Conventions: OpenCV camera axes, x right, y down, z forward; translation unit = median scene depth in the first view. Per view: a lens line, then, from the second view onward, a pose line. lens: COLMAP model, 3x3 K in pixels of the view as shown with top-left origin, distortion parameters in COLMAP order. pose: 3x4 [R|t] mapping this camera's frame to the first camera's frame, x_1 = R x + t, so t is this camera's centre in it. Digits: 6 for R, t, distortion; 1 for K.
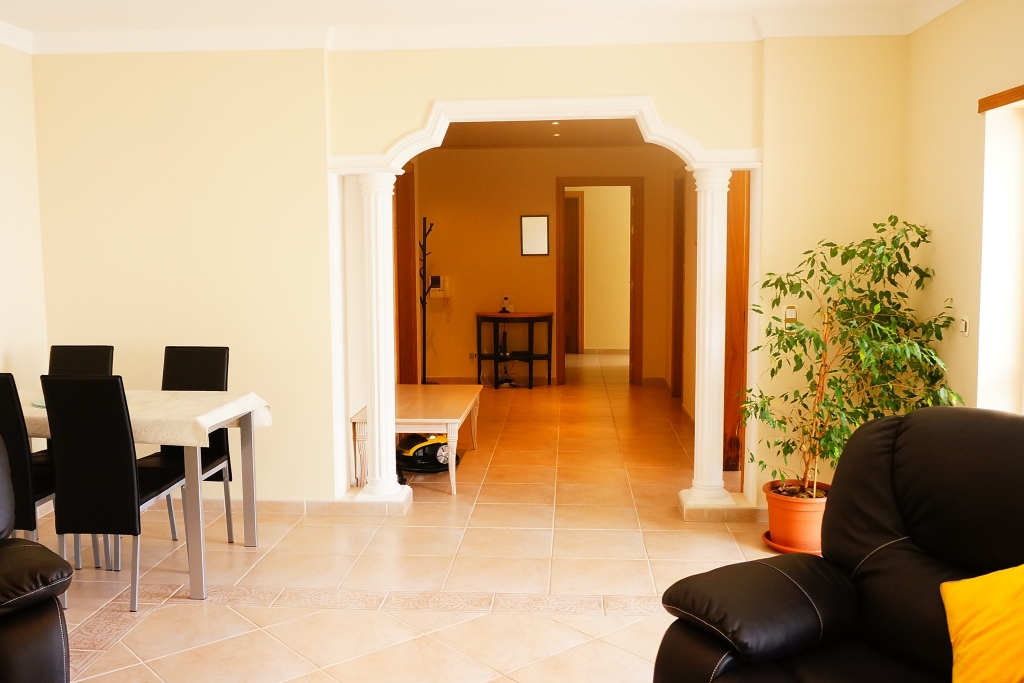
lens RADIAL K [[941.9, 0, 512.0], [0, 941.9, 341.5], [0, 0, 1]] dist [-0.033308, 0.023594]
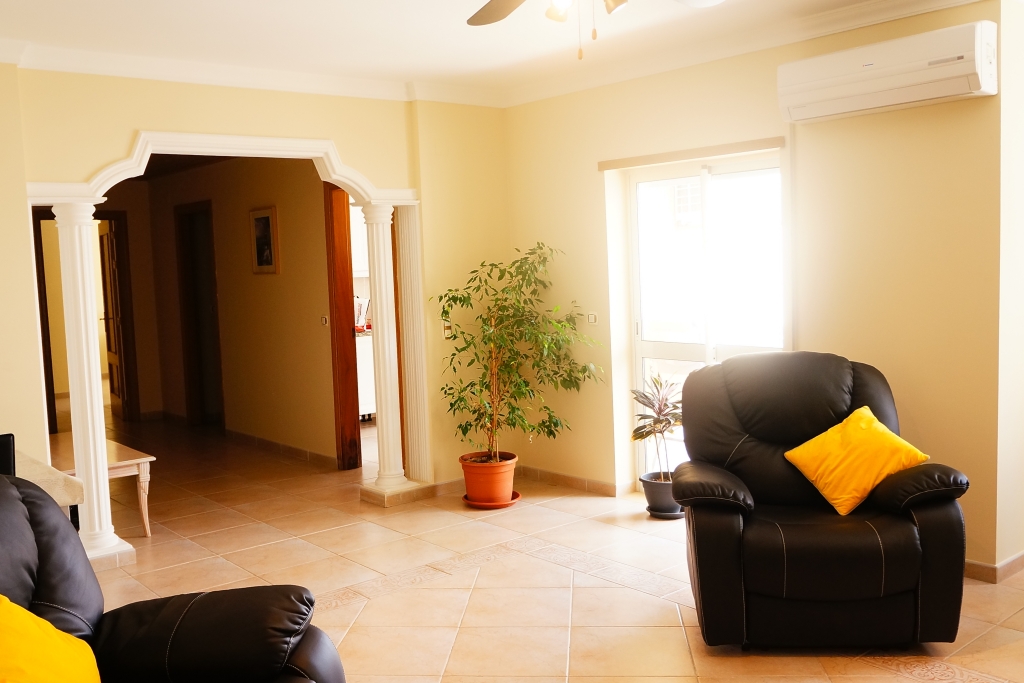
lens RADIAL K [[941.9, 0, 512.0], [0, 941.9, 341.5], [0, 0, 1]] dist [-0.033308, 0.023594]
pose [[0.715138, -0.080476, 0.694335, -0.493332], [0.104848, 0.994462, 0.007273, -0.004350], [-0.691075, 0.067598, 0.719615, 0.044490]]
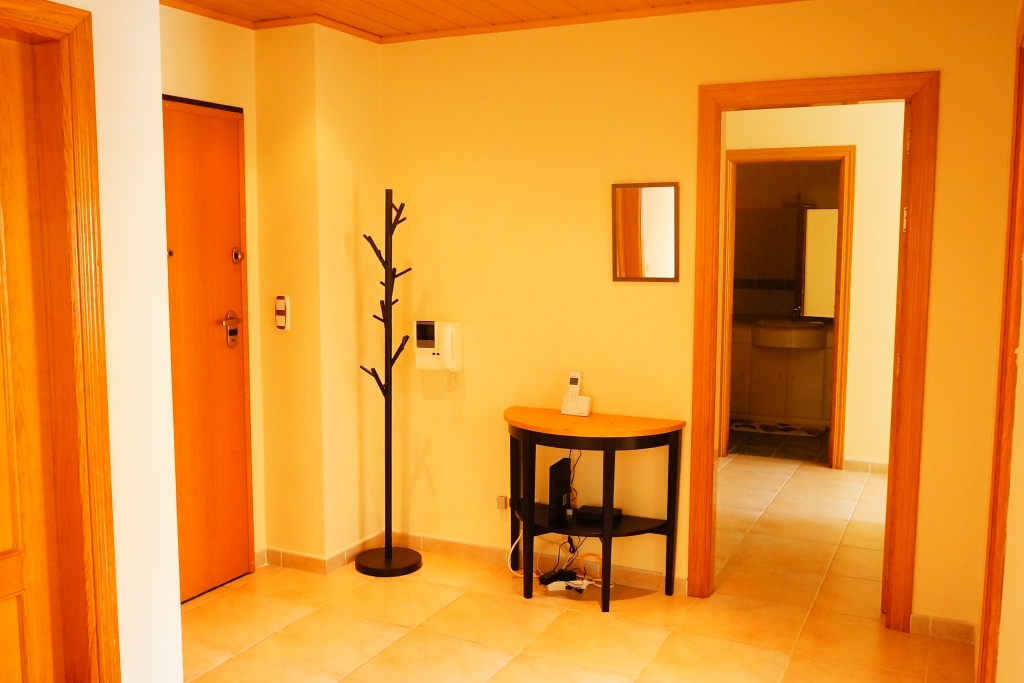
lens RADIAL K [[941.9, 0, 512.0], [0, 941.9, 341.5], [0, 0, 1]] dist [-0.033308, 0.023594]
pose [[0.924088, 0.048712, -0.379064, 0.252506], [-0.048648, 0.998768, 0.009753, -0.130303], [0.379072, 0.009428, 0.925319, 1.175262]]
